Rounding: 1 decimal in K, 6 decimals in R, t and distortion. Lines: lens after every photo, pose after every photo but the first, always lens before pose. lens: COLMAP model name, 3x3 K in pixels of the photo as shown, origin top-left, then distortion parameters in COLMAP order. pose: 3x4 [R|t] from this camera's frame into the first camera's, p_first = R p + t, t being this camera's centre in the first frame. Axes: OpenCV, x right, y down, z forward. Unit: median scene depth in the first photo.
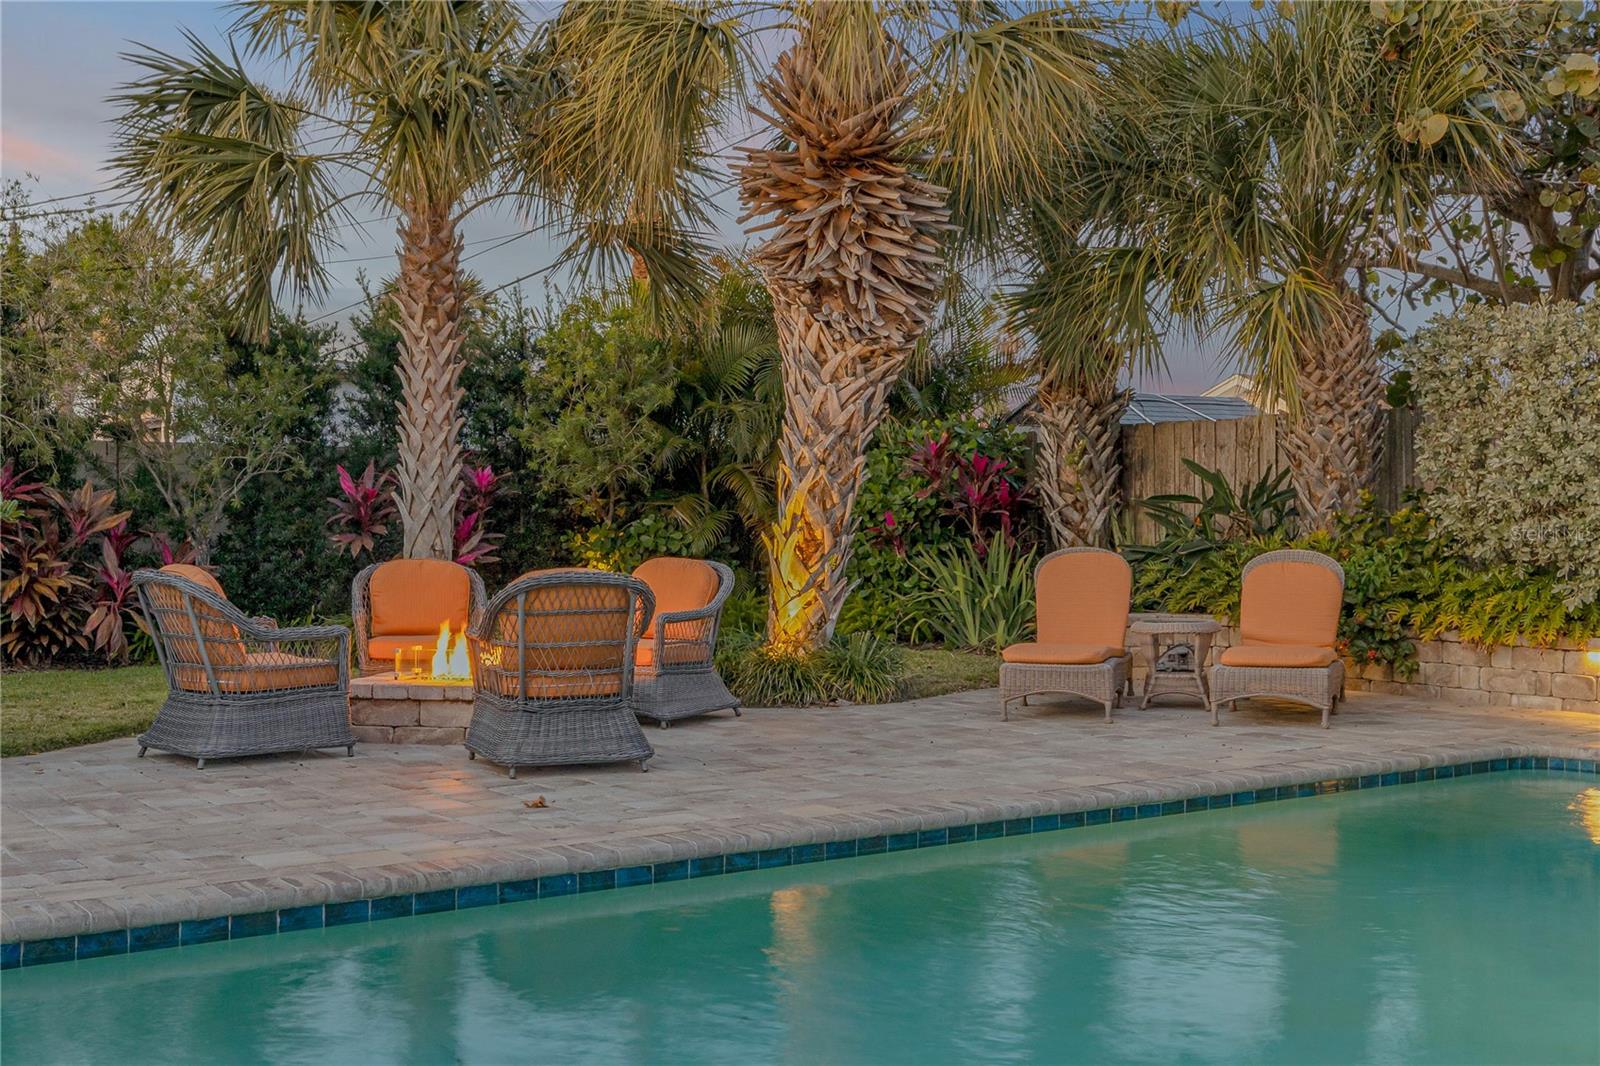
lens RADIAL K [[1773.1, 0, 800.0], [0, 1773.1, 533.0], [0, 0, 1]] dist [0.008494, -0.024007]
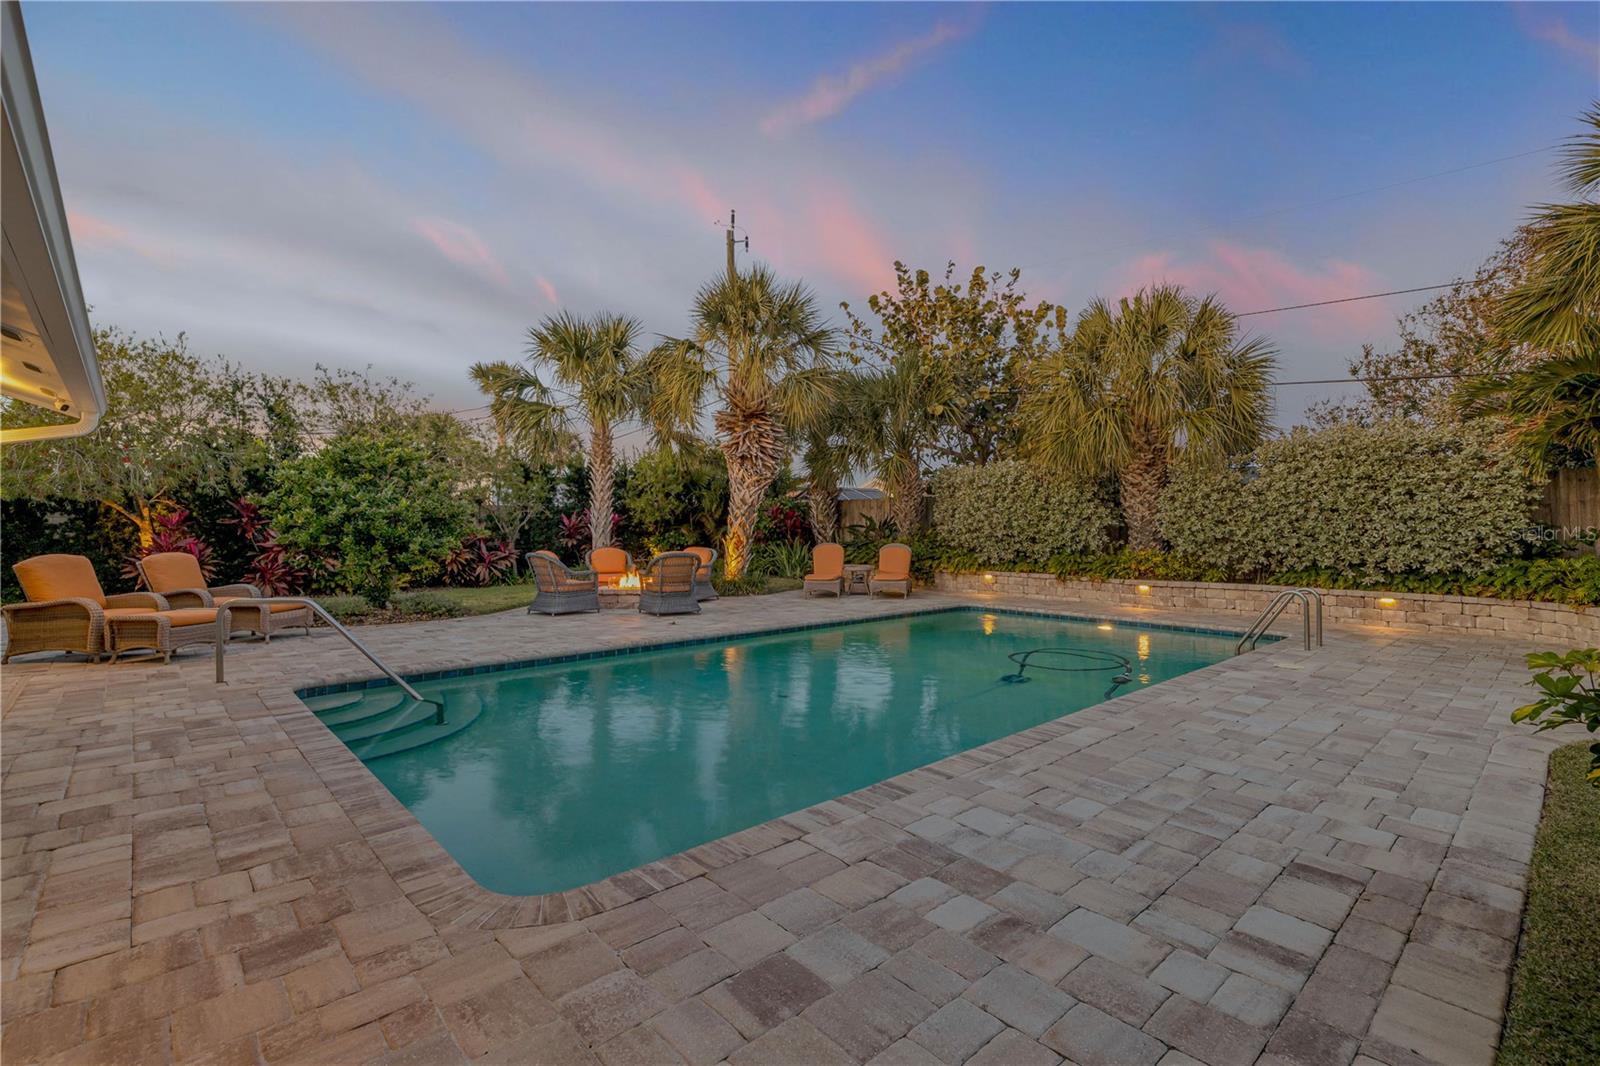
lens RADIAL K [[717.1, 0, 800.0], [0, 717.1, 533.0], [0, 0, 1]] dist [0.006643, -0.000769]
pose [[0.990343, -0.002163, 0.138625, -0.060308], [0.002326, 0.999997, -0.001010, -0.007860], [-0.138622, 0.001323, 0.990344, -0.214925]]
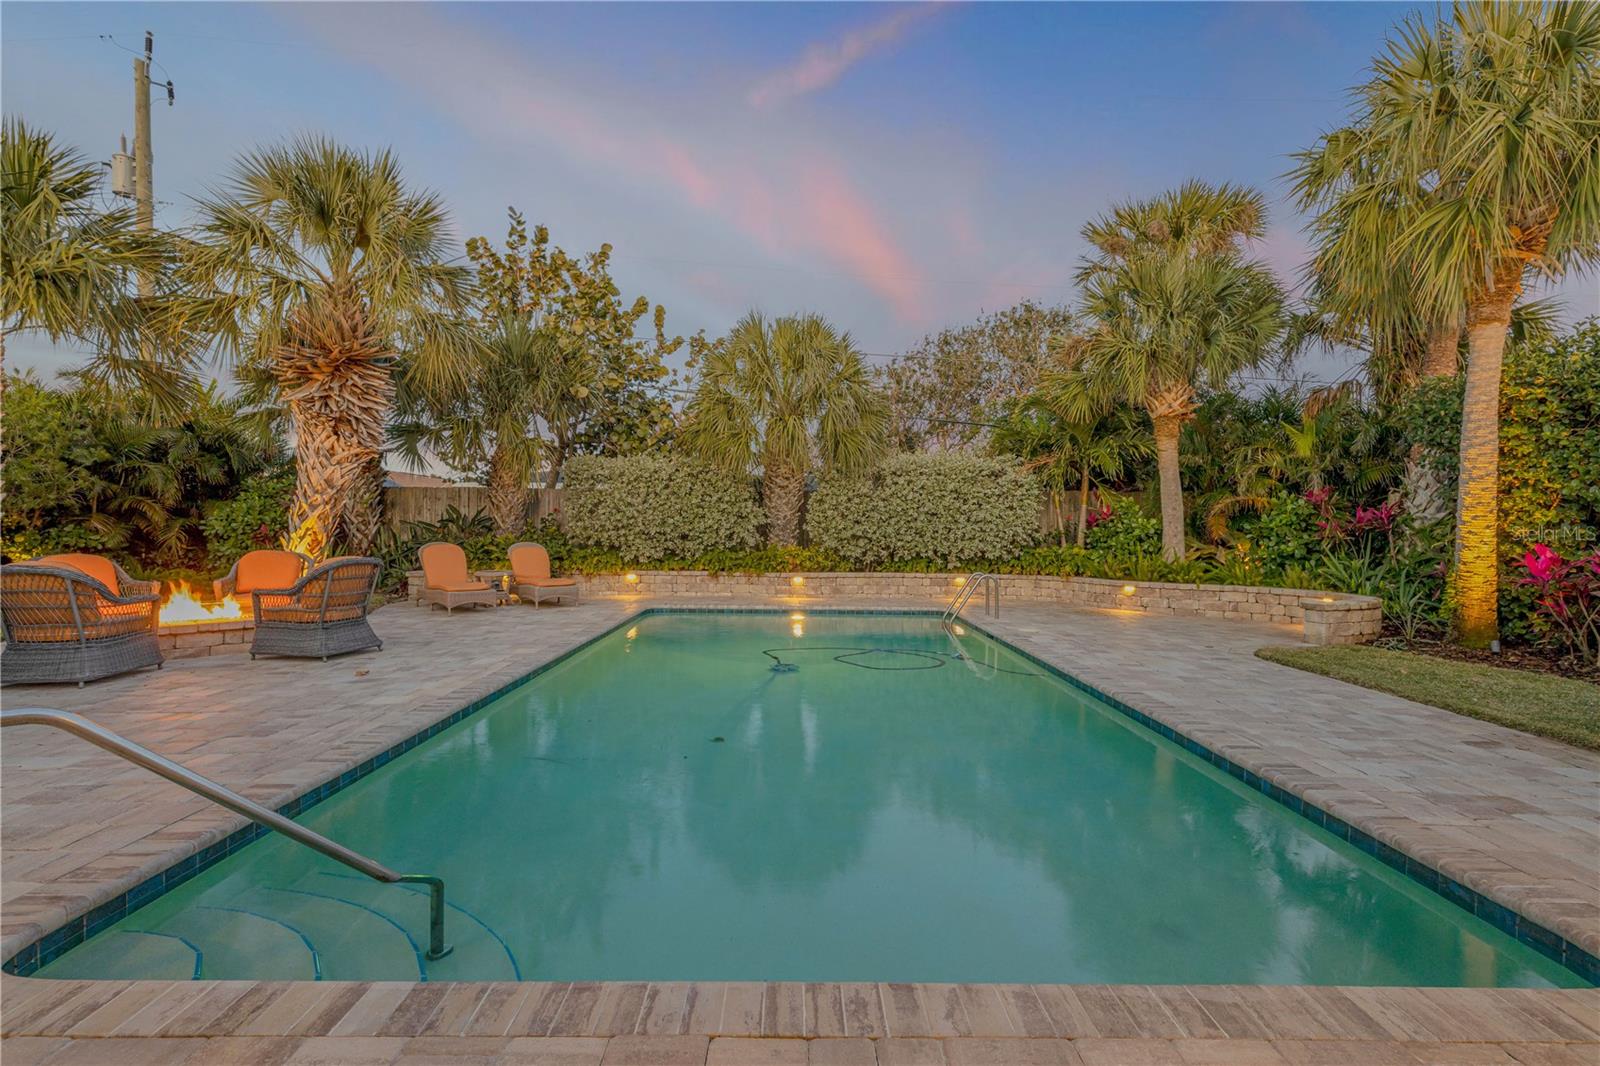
lens RADIAL K [[717.1, 0, 800.0], [0, 717.1, 533.0], [0, 0, 1]] dist [0.006643, -0.000769]
pose [[0.566672, -0.001402, 0.823943, -0.362513], [-0.000918, 0.999997, 0.002332, -0.006847], [-0.823943, -0.002078, 0.566668, 0.066766]]
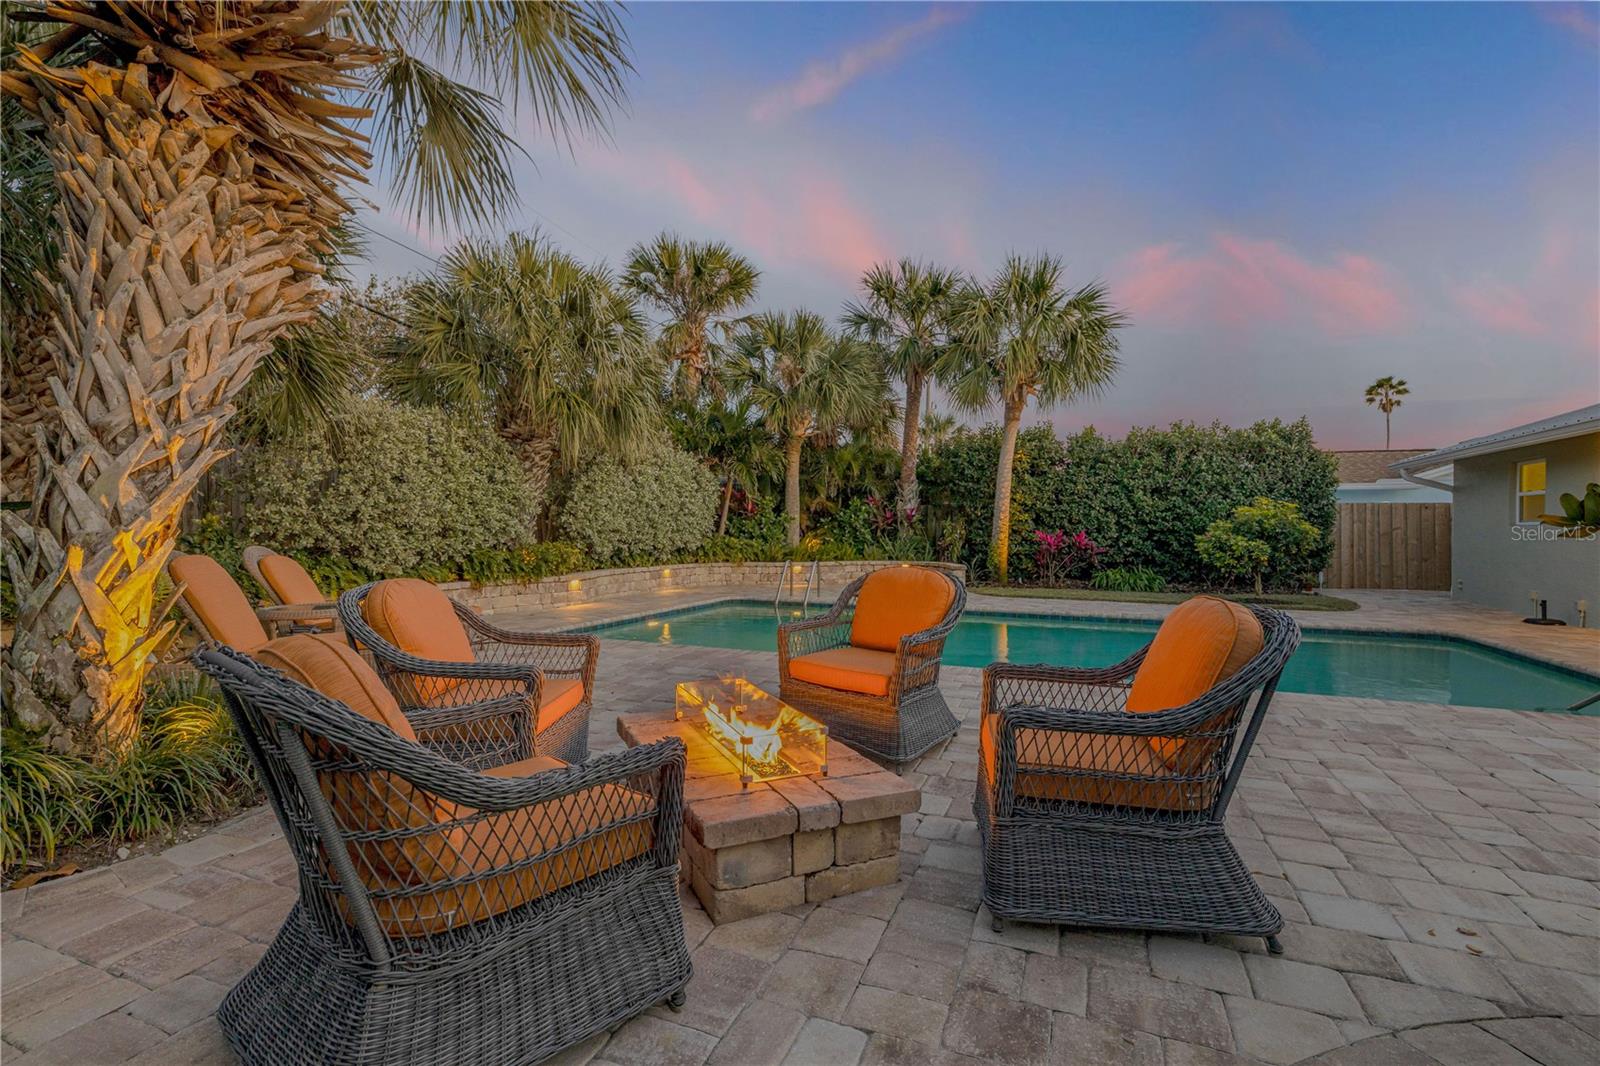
lens RADIAL K [[717.1, 0, 800.0], [0, 717.1, 533.0], [0, 0, 1]] dist [0.006643, -0.000769]
pose [[-0.553258, -0.012129, 0.832922, -0.361884], [-0.002538, 0.999914, 0.012875, -0.007582], [-0.833006, 0.005010, -0.553241, 0.952976]]
